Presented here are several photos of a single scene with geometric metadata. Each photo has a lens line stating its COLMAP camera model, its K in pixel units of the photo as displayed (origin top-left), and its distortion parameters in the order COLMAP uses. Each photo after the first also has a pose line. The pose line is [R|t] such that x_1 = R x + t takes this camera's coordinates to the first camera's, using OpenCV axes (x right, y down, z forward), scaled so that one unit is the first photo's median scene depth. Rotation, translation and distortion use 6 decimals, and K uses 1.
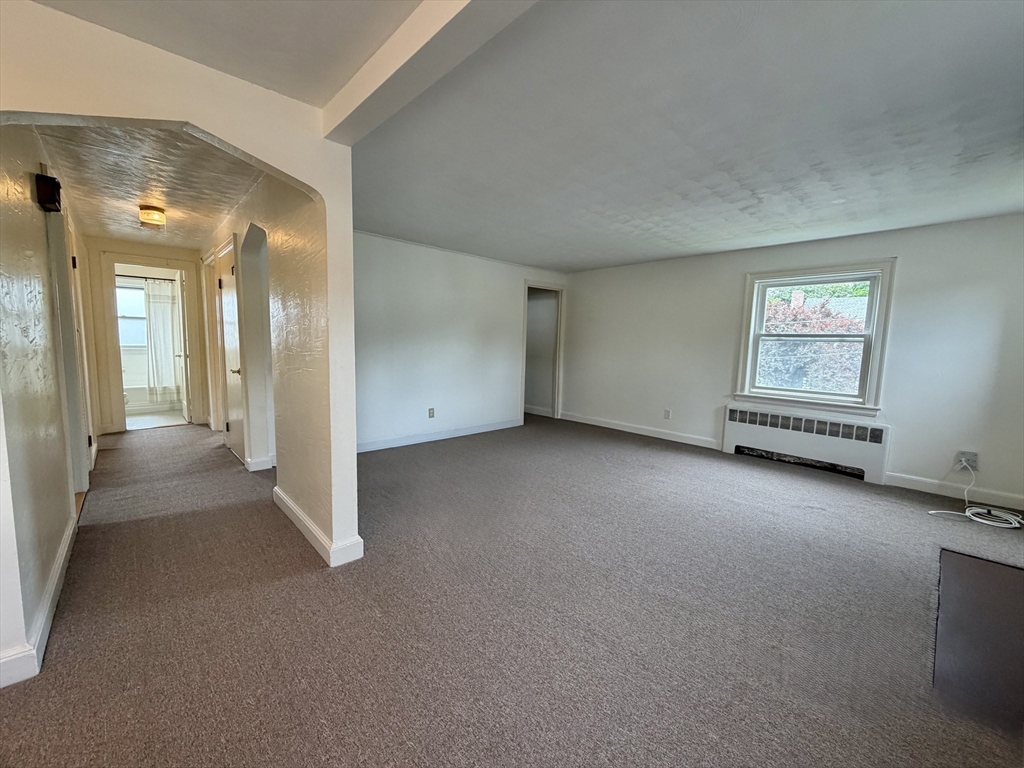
lens RADIAL K [[408.6, 0, 508.3], [0, 408.6, 383.3], [0, 0, 1]] dist [0.000719, -0.000641]
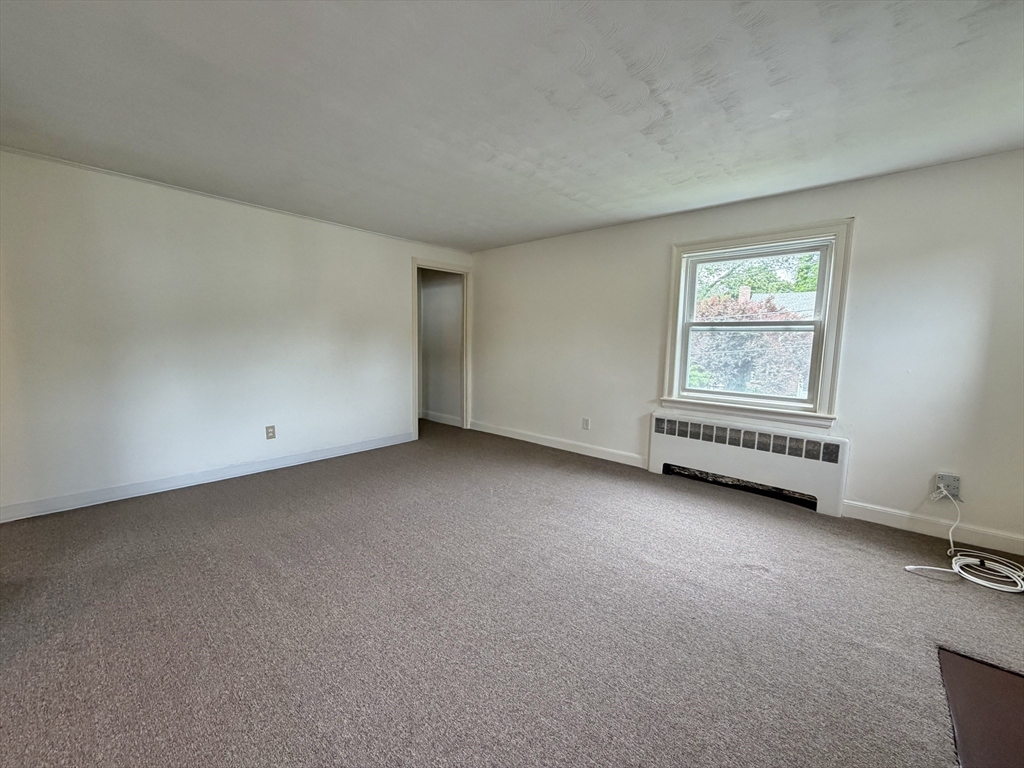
lens RADIAL K [[408.6, 0, 508.7], [0, 408.6, 383.3], [0, 0, 1]] dist [0.000719, -0.000641]
pose [[0.995980, -0.018545, 0.087634, 0.212363], [0.018005, 0.999814, 0.006948, -0.016565], [-0.087746, -0.005342, 0.996129, 0.263643]]
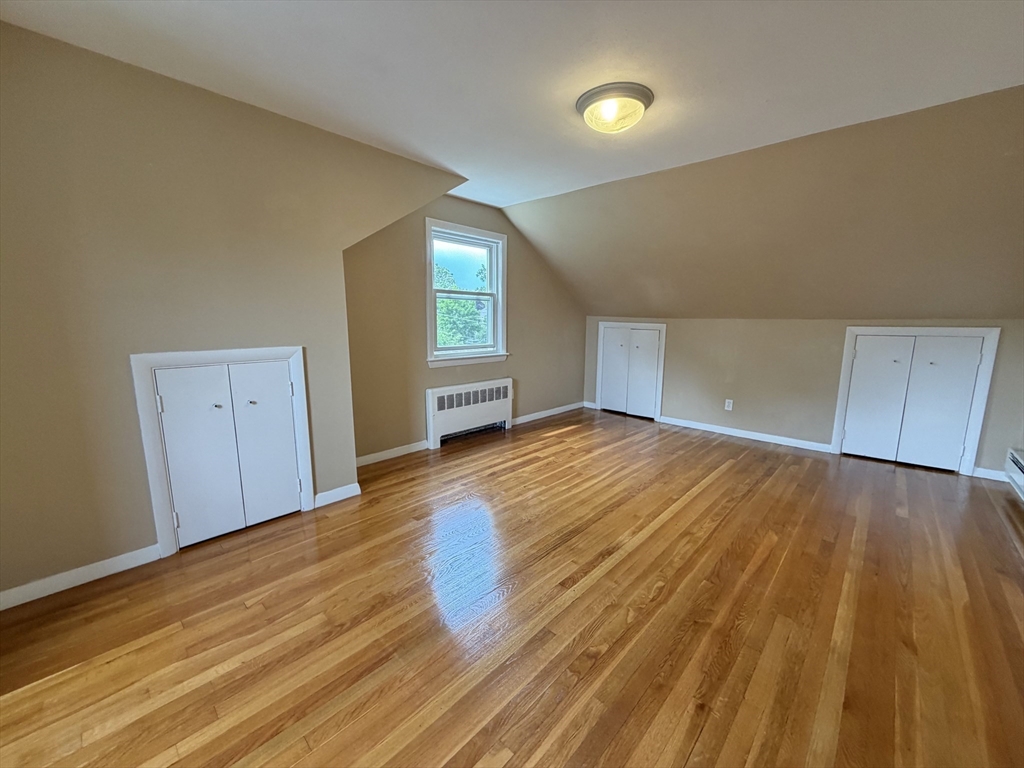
lens RADIAL K [[408.6, 0, 510.9], [0, 408.6, 380.8], [0, 0, 1]] dist [0.000719, -0.000641]
pose [[-0.059457, -0.181686, 0.981557, -0.337261], [0.091619, 0.978153, 0.186606, -0.084028], [-0.994017, 0.101025, -0.041513, 0.962369]]
